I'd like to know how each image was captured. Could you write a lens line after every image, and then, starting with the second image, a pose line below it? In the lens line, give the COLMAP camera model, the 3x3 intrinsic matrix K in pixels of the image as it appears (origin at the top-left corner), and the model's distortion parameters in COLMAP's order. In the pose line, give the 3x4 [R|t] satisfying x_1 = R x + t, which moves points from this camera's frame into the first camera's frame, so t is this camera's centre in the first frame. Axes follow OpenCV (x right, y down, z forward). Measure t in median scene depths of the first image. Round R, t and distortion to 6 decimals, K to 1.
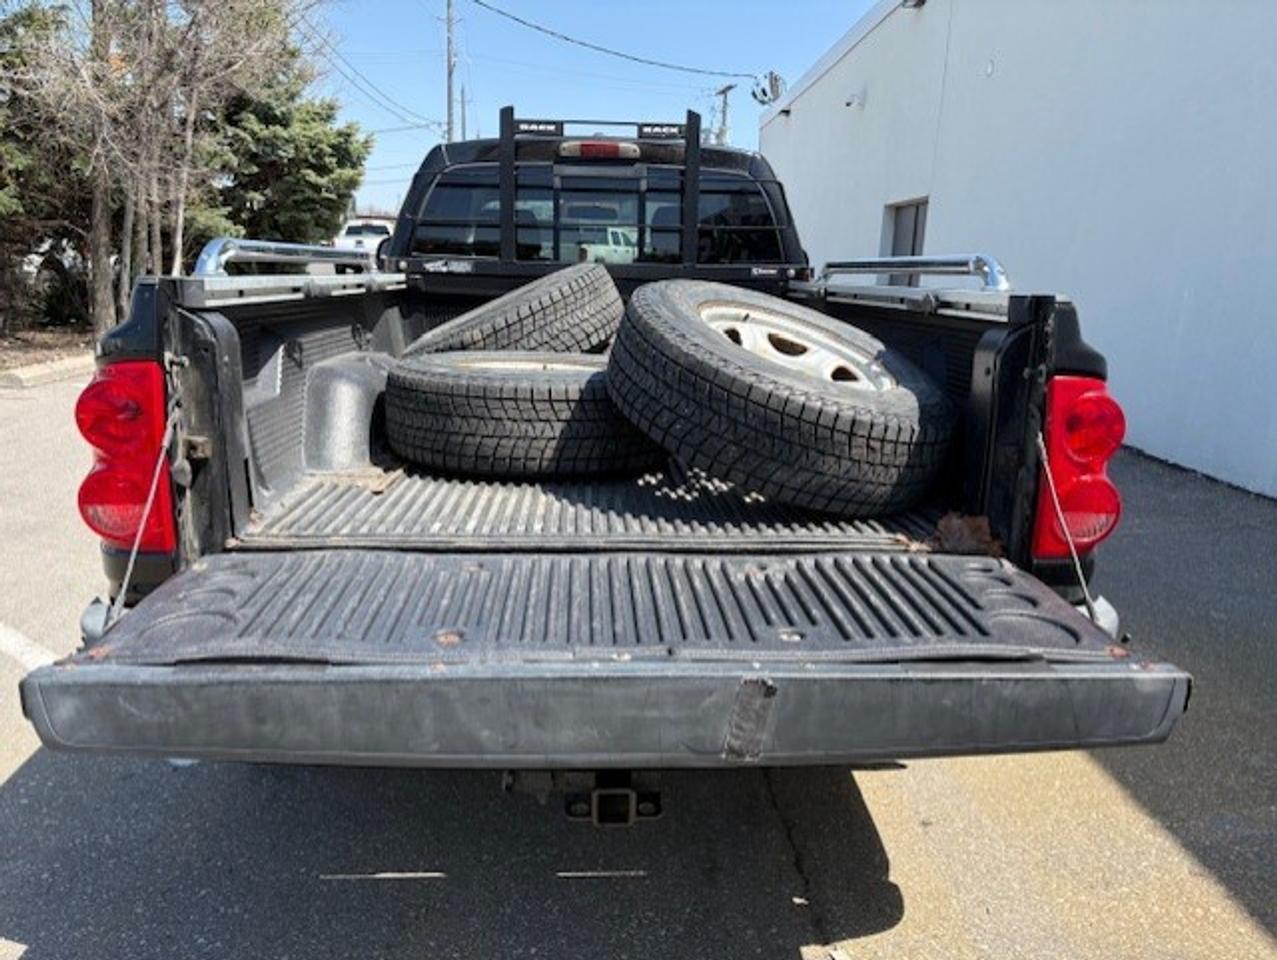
lens RADIAL K [[965.6, 0, 638.5], [0, 965.6, 480.0], [0, 0, 1]] dist [0.005400, 0.001223]
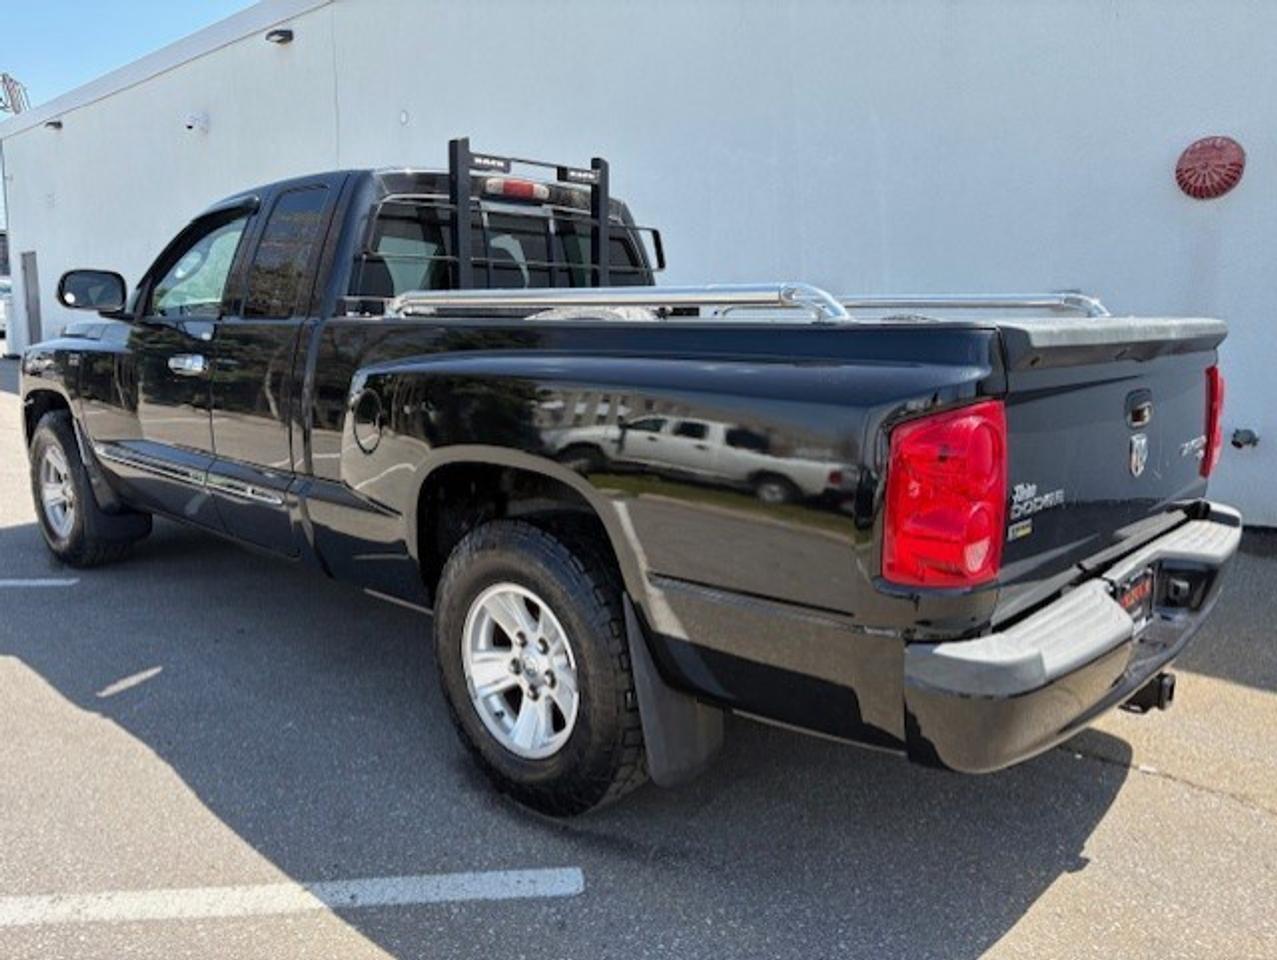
lens RADIAL K [[965.6, 0, 638.5], [0, 965.6, 480.0], [0, 0, 1]] dist [0.005400, 0.001223]
pose [[0.717876, -0.134195, 0.683115, -0.313214], [0.156346, 0.987257, 0.029641, -0.026044], [-0.678388, 0.085524, 0.729709, 0.100494]]
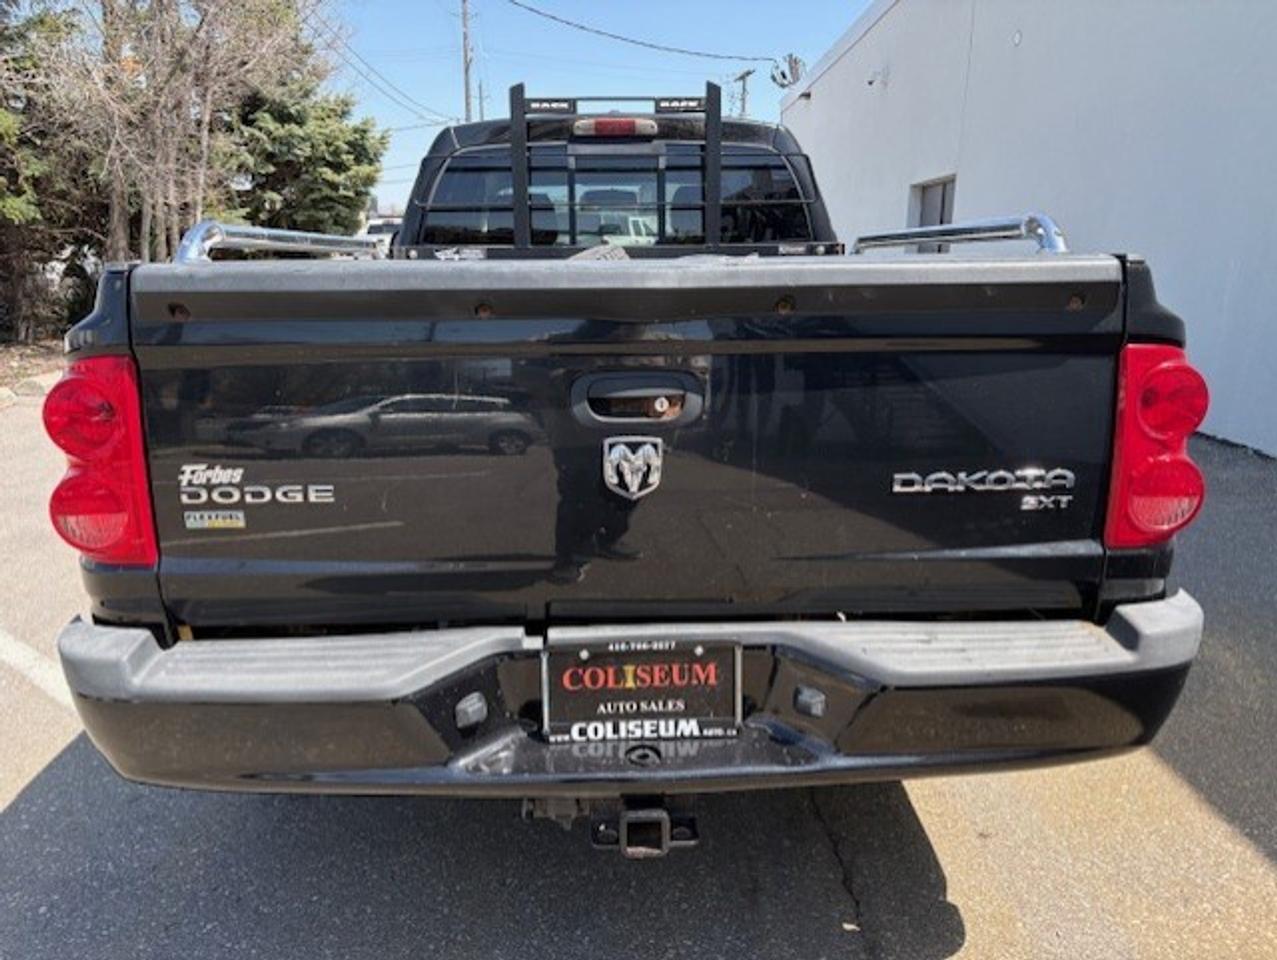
lens RADIAL K [[965.6, 0, 638.5], [0, 965.6, 480.0], [0, 0, 1]] dist [0.005400, 0.001223]
pose [[0.999267, -0.025060, -0.028922, 0.000685], [0.025298, 0.999649, 0.007917, -0.000209], [0.028714, -0.008643, 0.999550, 0.020820]]
